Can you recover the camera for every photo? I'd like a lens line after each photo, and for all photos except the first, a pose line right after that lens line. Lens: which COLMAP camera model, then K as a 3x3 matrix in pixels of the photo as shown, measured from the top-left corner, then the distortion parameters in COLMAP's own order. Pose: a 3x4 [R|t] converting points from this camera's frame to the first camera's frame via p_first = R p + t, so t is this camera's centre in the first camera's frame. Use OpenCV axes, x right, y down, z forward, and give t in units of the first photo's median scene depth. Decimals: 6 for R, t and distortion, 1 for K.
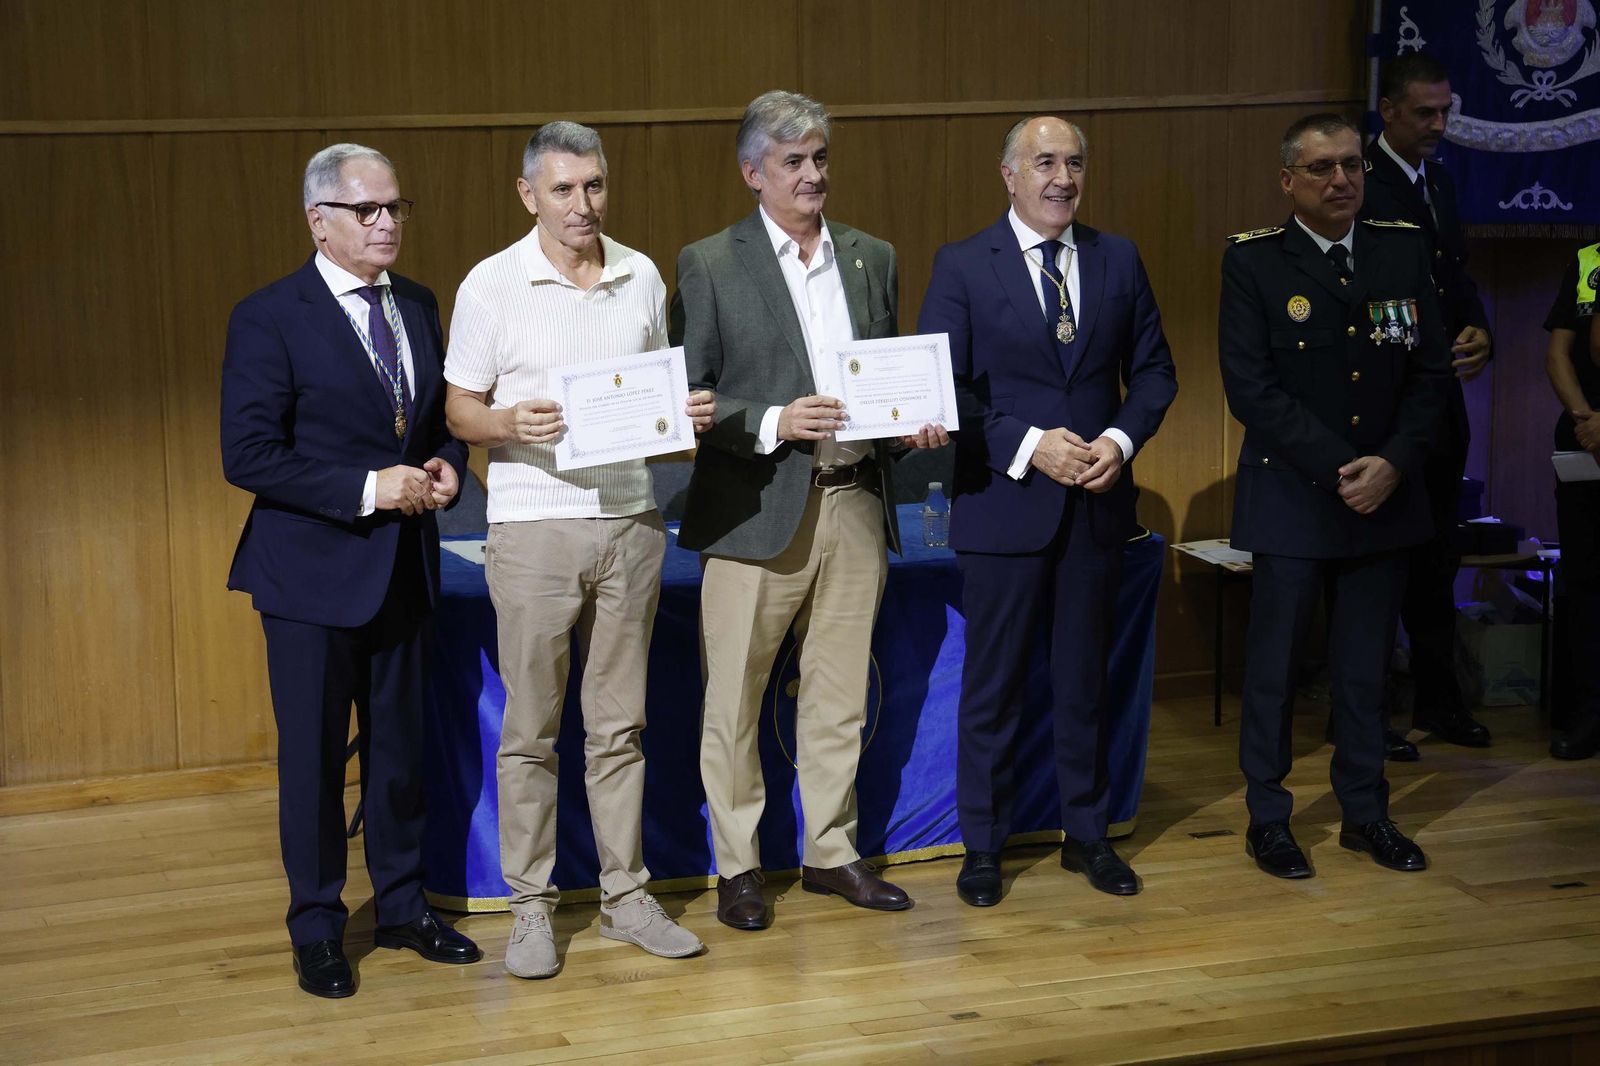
lens RADIAL K [[3214.5, 0, 801.5], [0, 3214.5, 517.0], [0, 0, 1]] dist [0.352748, 0.000000]
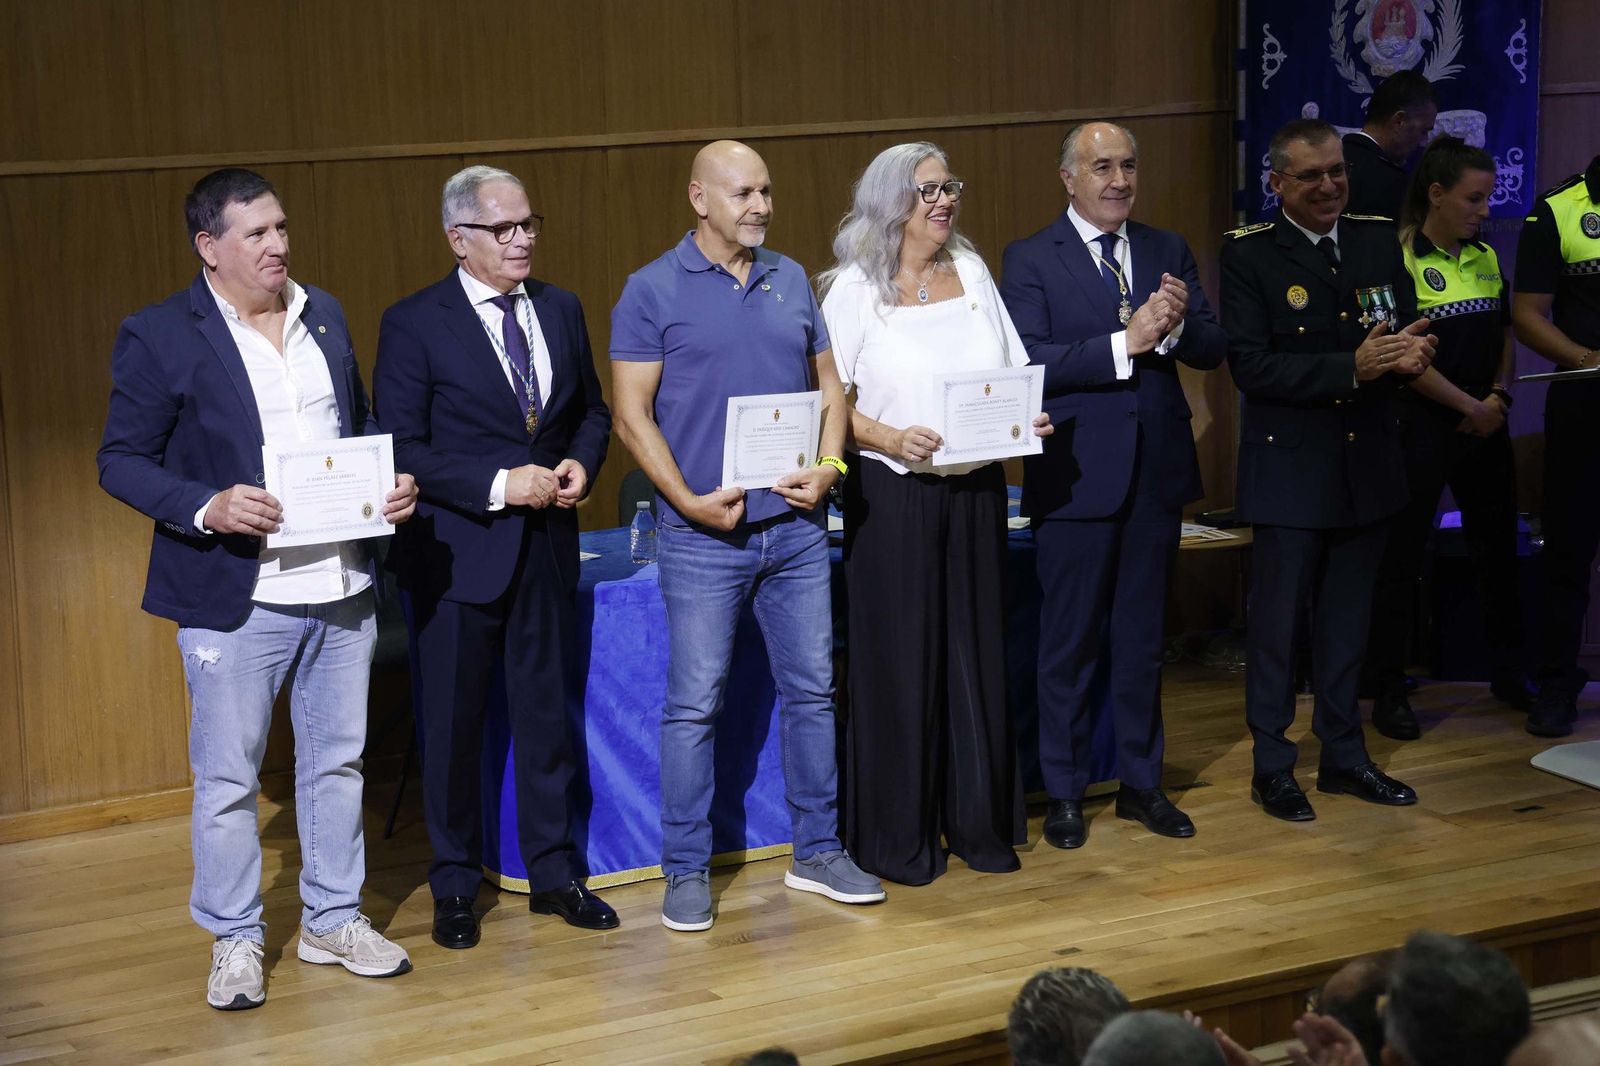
lens RADIAL K [[3214.5, 0, 798.2], [0, 3214.5, 519.0], [0, 0, 1]] dist [0.352748, 0.000000]
pose [[0.986848, -0.045867, 0.155005, -0.159029], [0.047428, 0.998854, -0.006382, 0.009098], [-0.154535, 0.013649, 0.987893, -0.049957]]
